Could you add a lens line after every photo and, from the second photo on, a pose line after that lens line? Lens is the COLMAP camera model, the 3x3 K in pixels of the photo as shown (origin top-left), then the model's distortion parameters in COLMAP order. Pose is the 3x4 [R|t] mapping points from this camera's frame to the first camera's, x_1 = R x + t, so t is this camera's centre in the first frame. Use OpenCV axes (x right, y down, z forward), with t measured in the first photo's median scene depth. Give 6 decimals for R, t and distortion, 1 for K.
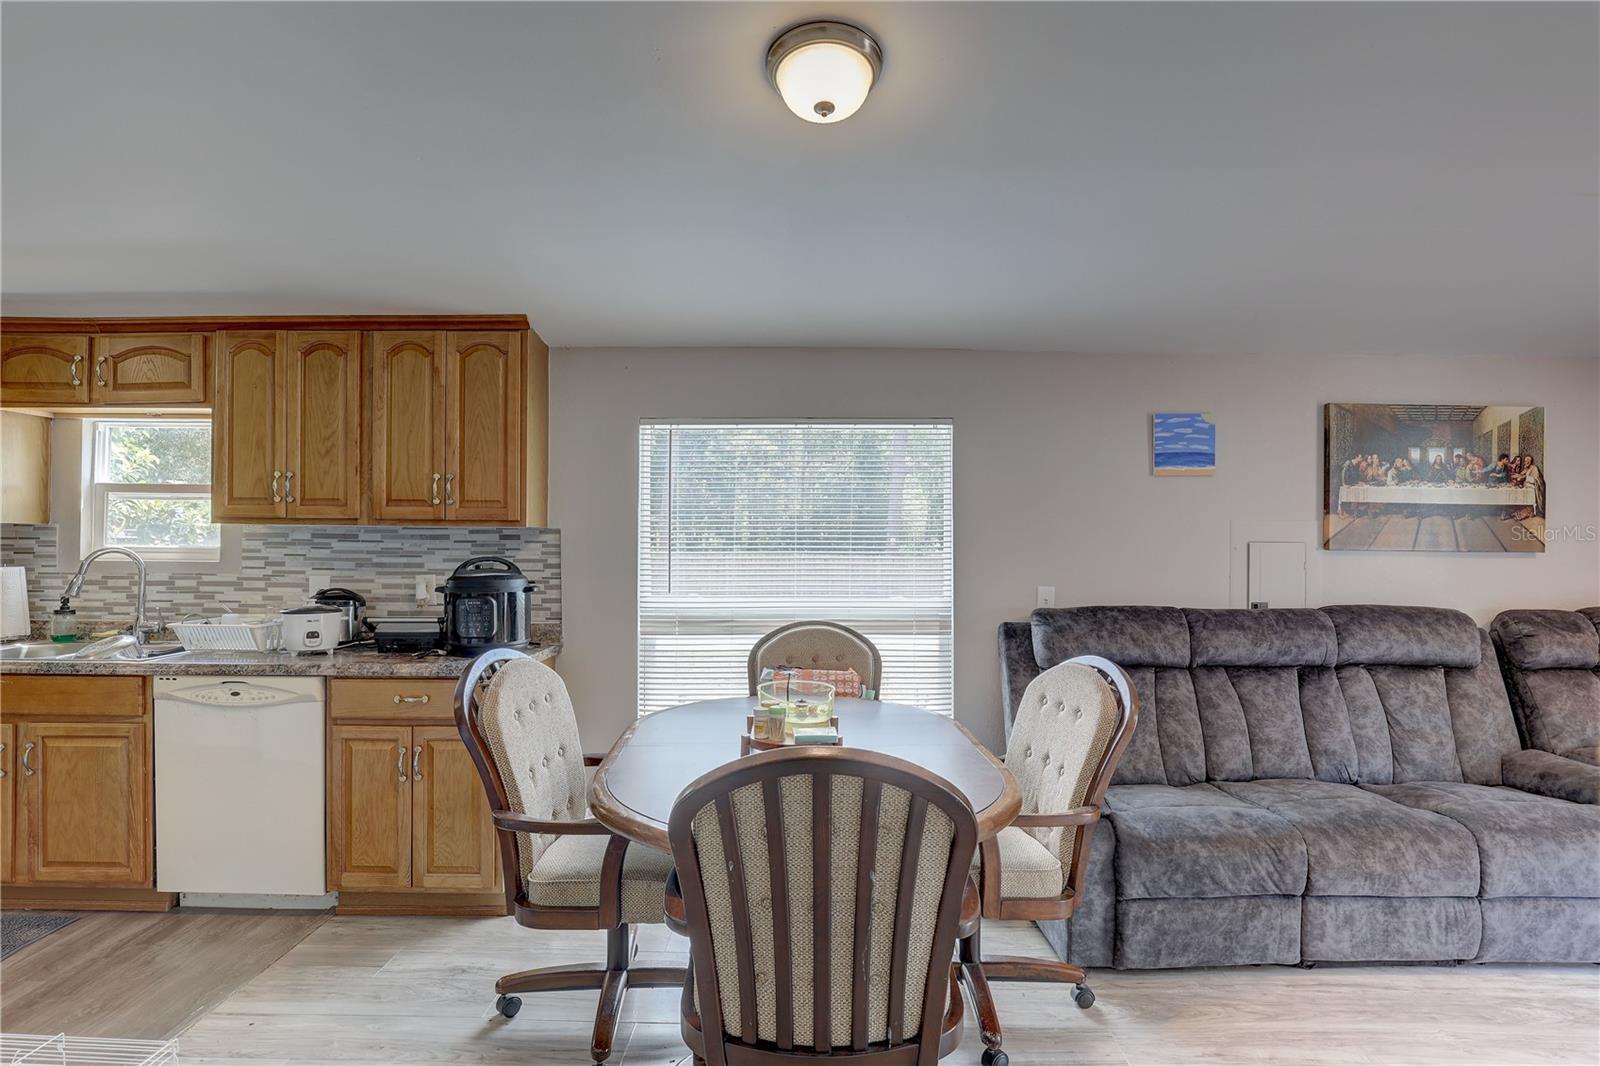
lens RADIAL K [[838.7, 0, 798.6], [0, 838.7, 541.1], [0, 0, 1]] dist [-0.016393, 0.000257]
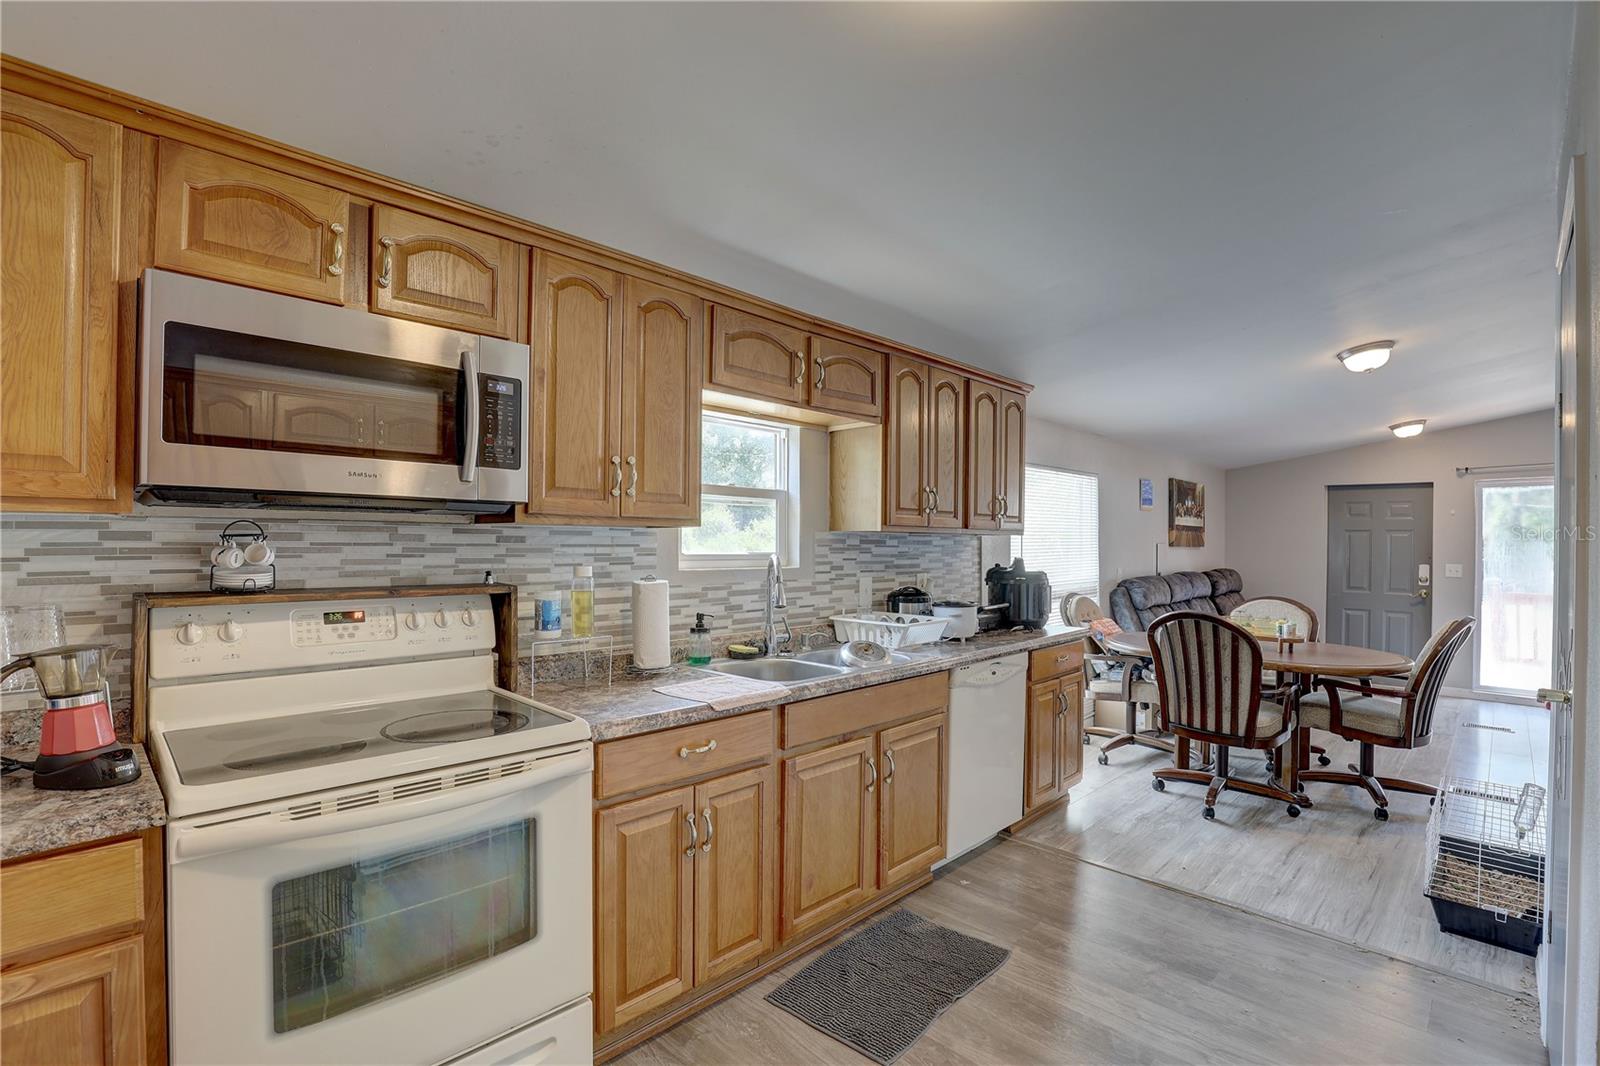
lens RADIAL K [[732.1, 0, 808.1], [0, 732.1, 538.8], [0, 0, 1]] dist [-0.034552, 0.006887]
pose [[0.683696, 0.000243, 0.729767, -1.342535], [-0.001512, 0.999998, 0.001084, -0.011338], [-0.729765, -0.001844, 0.683696, 0.383009]]
